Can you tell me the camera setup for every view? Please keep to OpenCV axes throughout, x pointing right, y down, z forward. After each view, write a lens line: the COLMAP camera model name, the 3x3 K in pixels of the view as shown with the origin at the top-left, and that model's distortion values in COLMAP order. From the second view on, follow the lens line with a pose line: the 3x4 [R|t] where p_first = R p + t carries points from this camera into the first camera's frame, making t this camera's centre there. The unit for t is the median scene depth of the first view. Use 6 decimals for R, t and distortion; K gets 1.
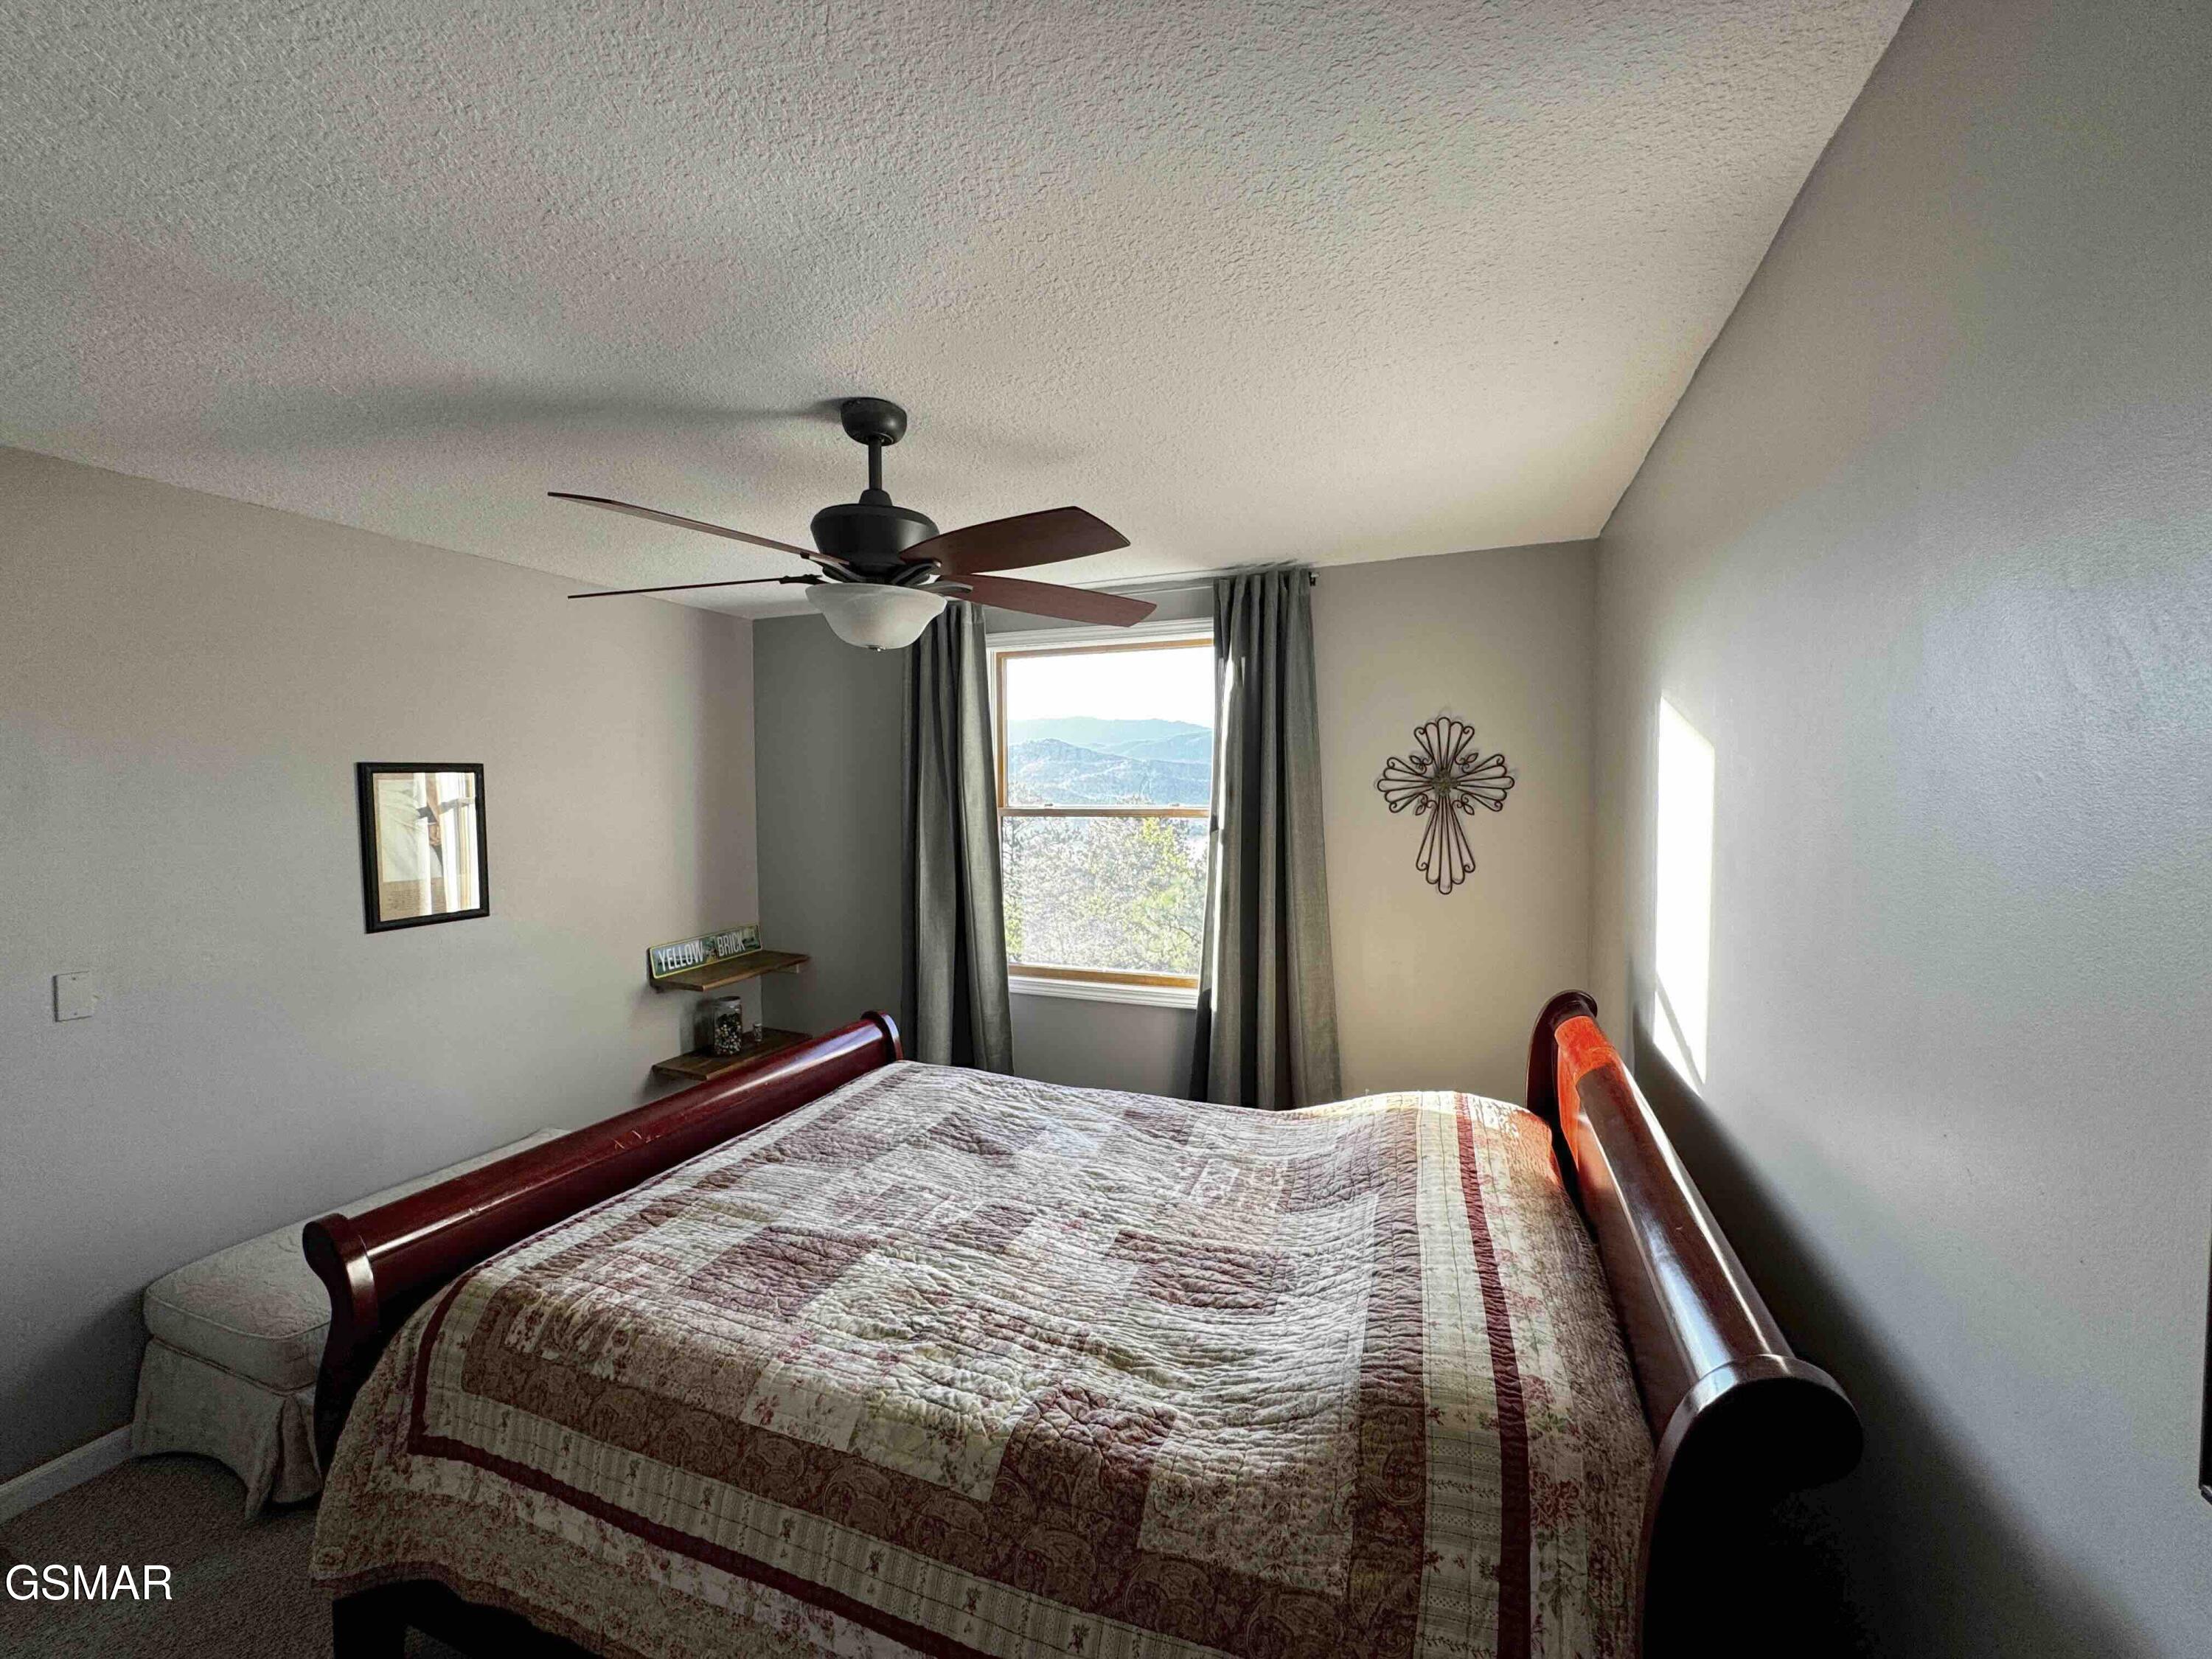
lens RADIAL K [[888.9, 0, 1106.0], [0, 888.9, 829.5], [0, 0, 1]] dist [-0.001718, -0.000425]
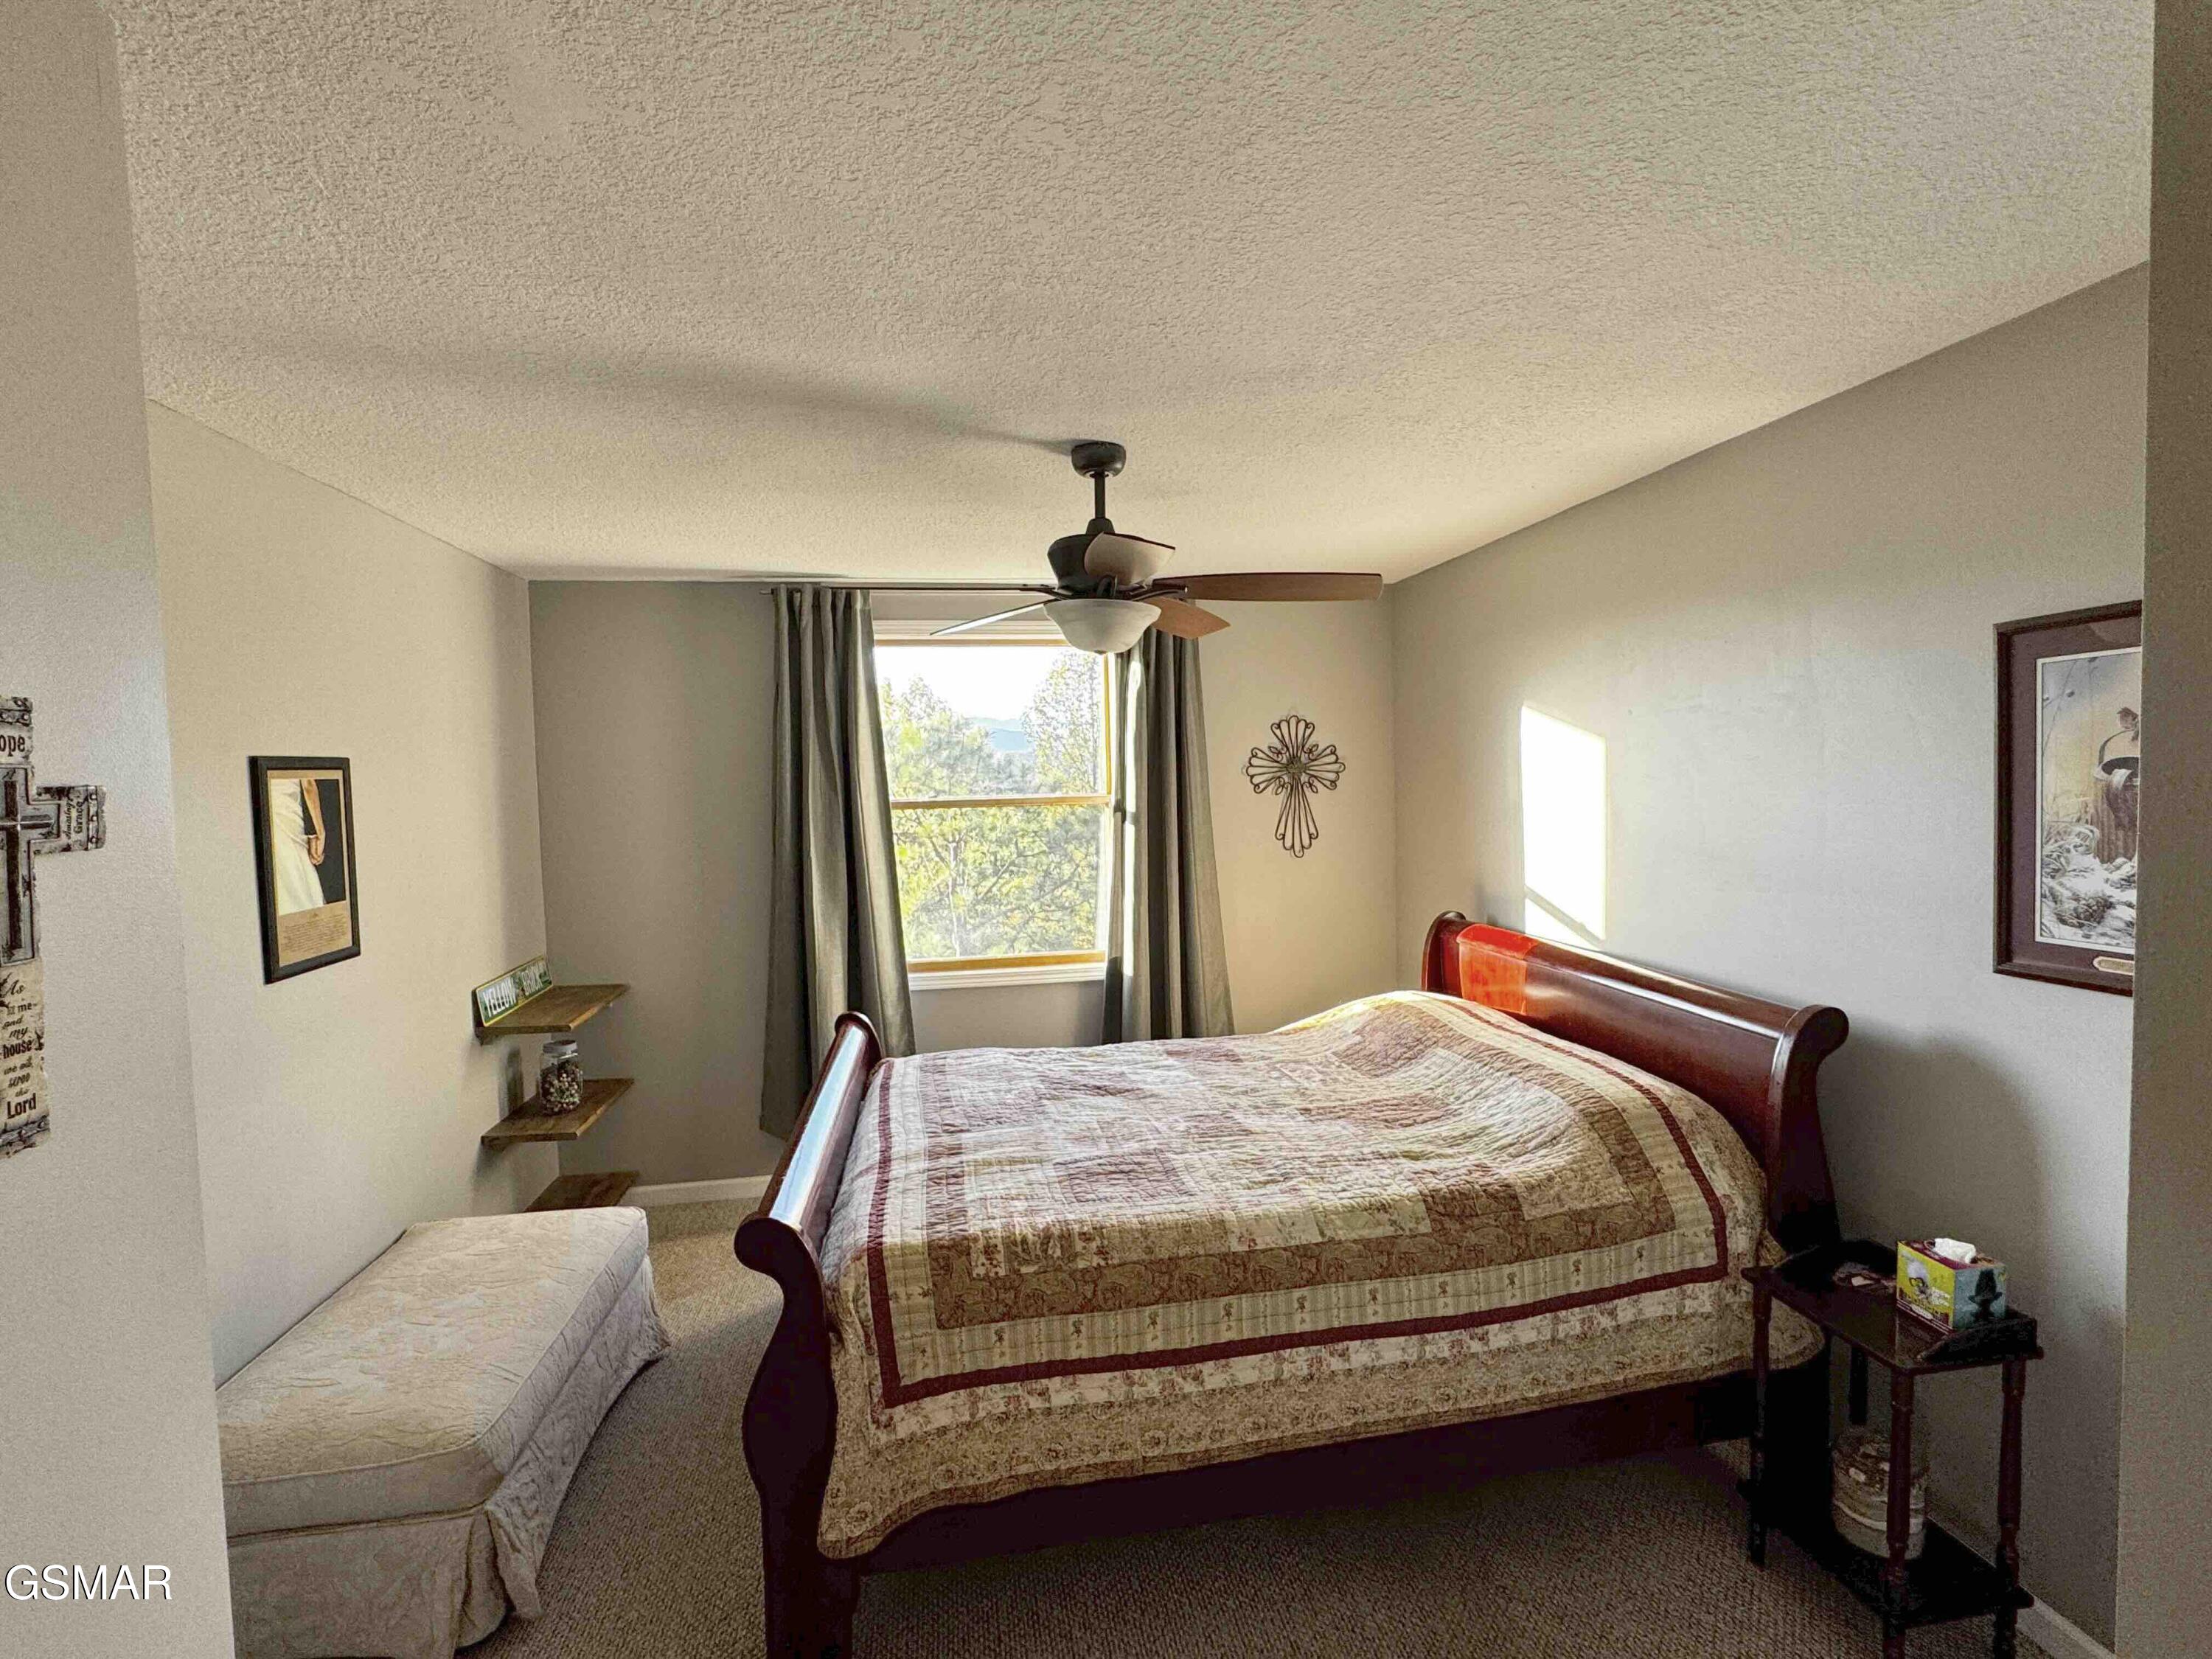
lens RADIAL K [[1025.1, 0, 1106.0], [0, 1025.1, 829.5], [0, 0, 1]] dist [-0.002340, 0.000174]
pose [[0.857684, -0.042427, 0.512423, -1.002075], [0.044951, 0.998961, 0.007472, 0.018081], [-0.512208, 0.016625, 0.858700, -0.161382]]
